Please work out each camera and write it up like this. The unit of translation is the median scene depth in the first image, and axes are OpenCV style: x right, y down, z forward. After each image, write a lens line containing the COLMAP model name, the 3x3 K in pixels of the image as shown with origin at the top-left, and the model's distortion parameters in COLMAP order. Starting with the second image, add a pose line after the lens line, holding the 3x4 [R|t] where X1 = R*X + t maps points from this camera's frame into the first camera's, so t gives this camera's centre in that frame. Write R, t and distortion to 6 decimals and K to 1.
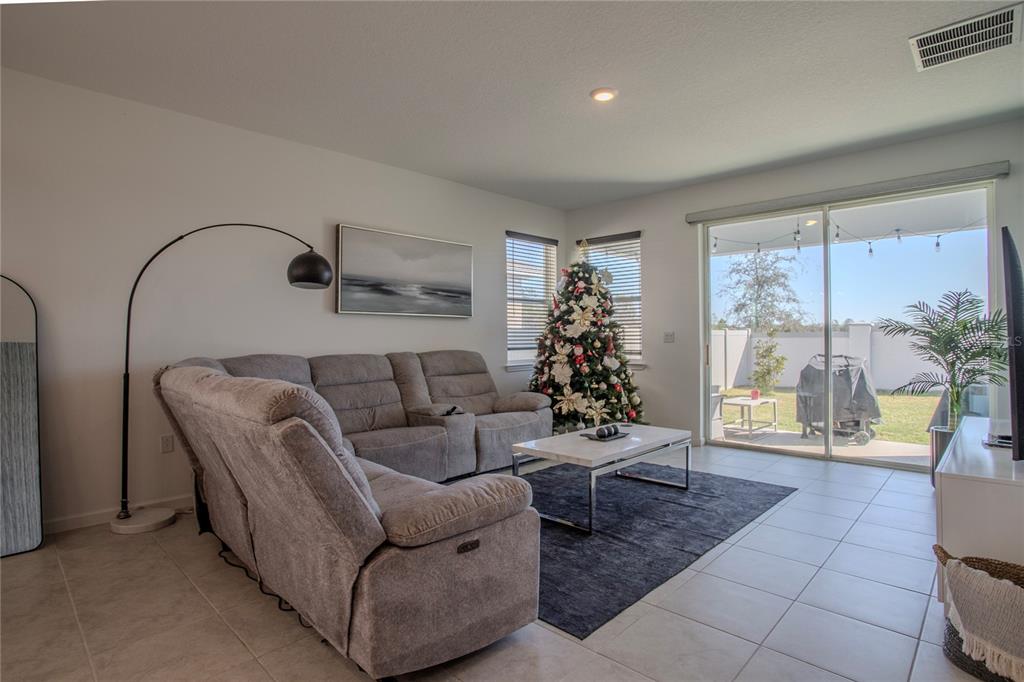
lens RADIAL K [[516.7, 0, 496.9], [0, 516.7, 337.7], [0, 0, 1]] dist [-0.075708, 0.034032]
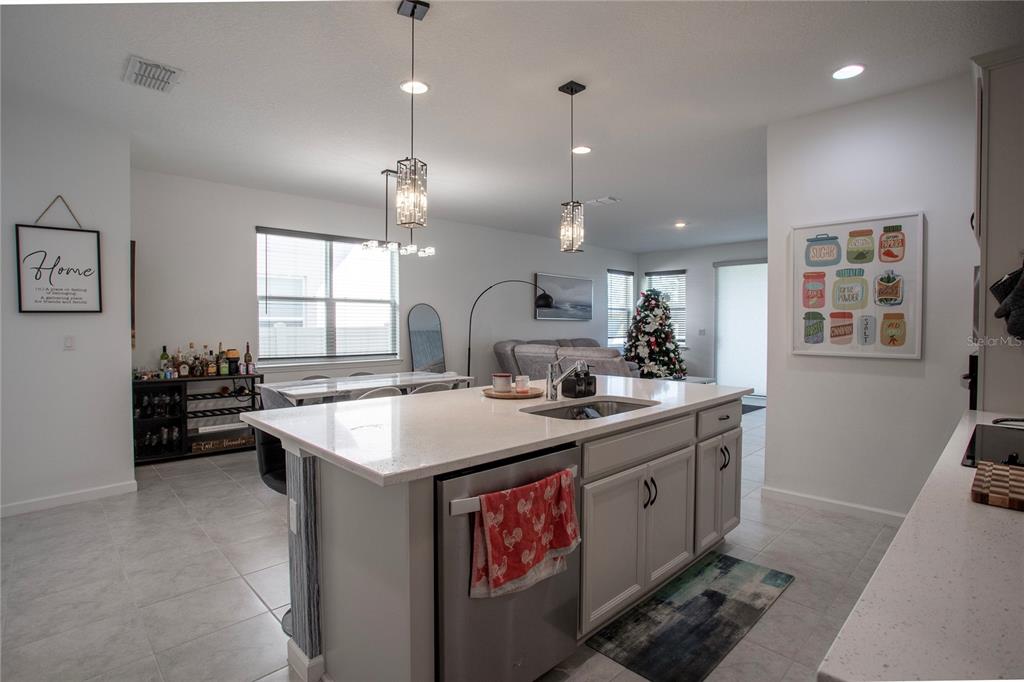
lens RADIAL K [[516.7, 0, 496.9], [0, 516.7, 337.7], [0, 0, 1]] dist [-0.075708, 0.034032]
pose [[0.999585, 0.008394, -0.027545, -0.331360], [-0.007759, 0.999703, 0.023103, -0.016859], [0.027731, -0.022879, 0.999354, -0.802489]]
